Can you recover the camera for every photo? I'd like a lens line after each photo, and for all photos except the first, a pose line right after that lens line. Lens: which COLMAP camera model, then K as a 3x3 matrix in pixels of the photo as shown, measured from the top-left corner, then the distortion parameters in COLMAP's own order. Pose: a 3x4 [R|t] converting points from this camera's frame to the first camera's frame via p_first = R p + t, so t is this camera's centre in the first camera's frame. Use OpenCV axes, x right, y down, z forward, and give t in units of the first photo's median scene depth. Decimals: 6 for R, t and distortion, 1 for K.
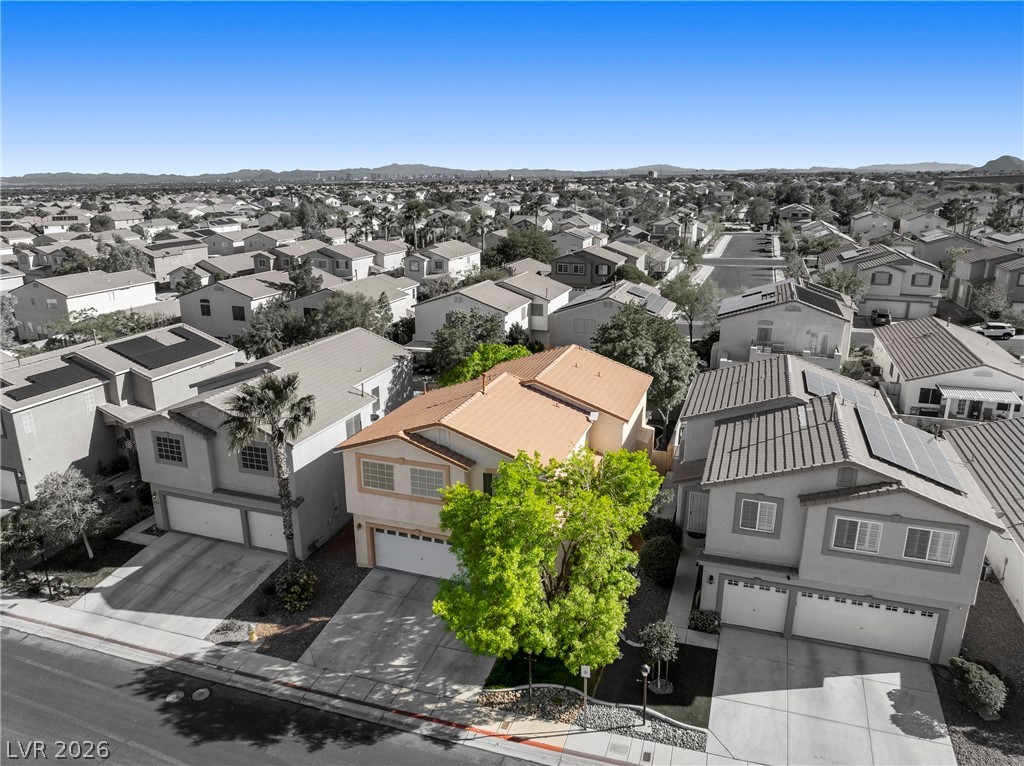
lens RADIAL K [[721.1, 0, 513.1], [0, 721.1, 382.8], [0, 0, 1]] dist [-0.055045, 0.026362]
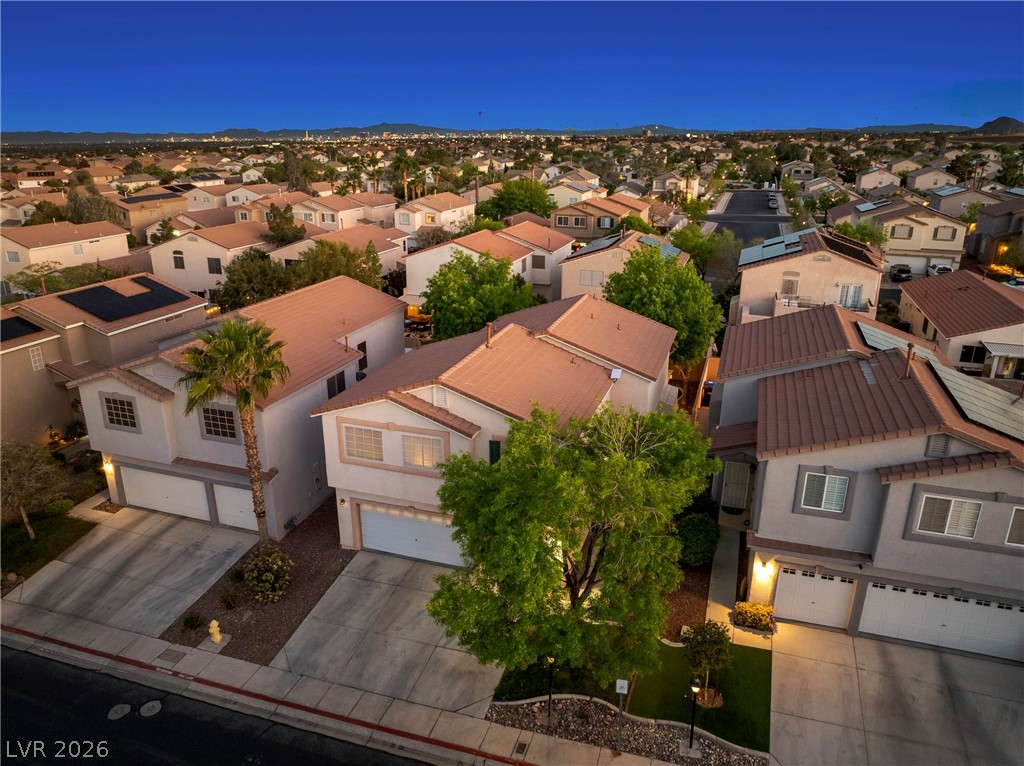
lens RADIAL K [[721.1, 0, 513.1], [0, 721.1, 382.8], [0, 0, 1]] dist [-0.055045, 0.026362]
pose [[0.999927, 0.000003, 0.012100, -0.020656], [-0.000623, 0.998685, 0.051255, 0.013161], [-0.012084, -0.051259, 0.998612, 0.141489]]
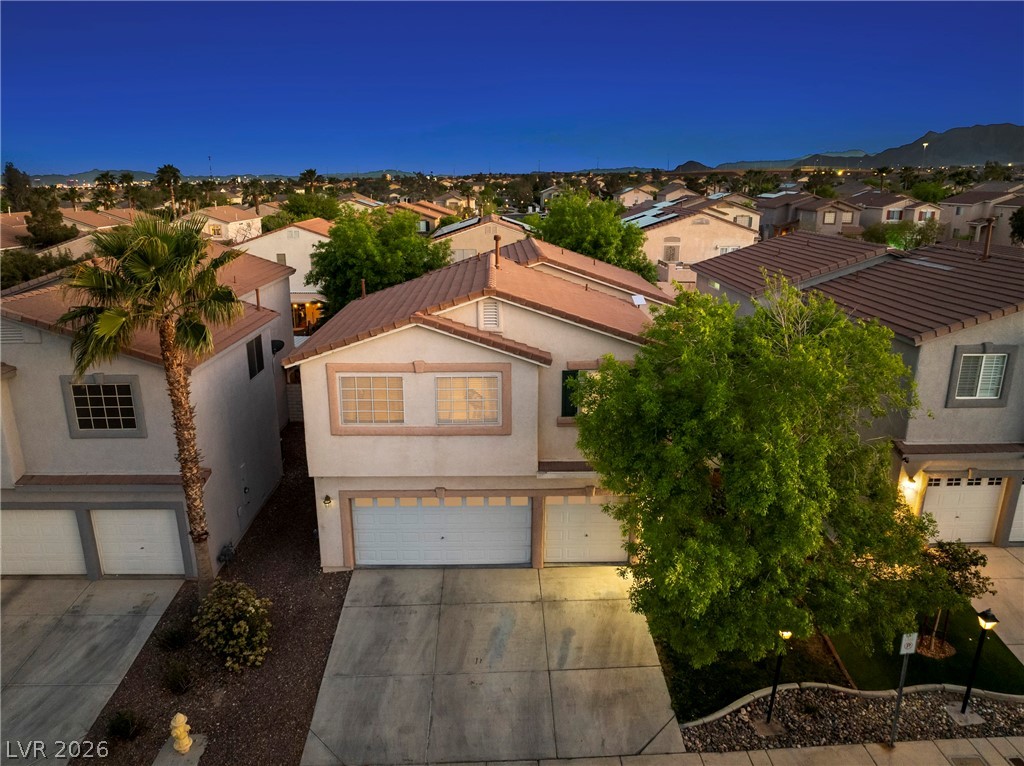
lens RADIAL K [[721.1, 0, 513.1], [0, 721.1, 382.8], [0, 0, 1]] dist [-0.055045, 0.026362]
pose [[0.936082, -0.091940, 0.339556, -0.242311], [0.094522, 0.995482, 0.008967, 0.106615], [-0.338847, 0.023702, 0.940543, 0.377508]]
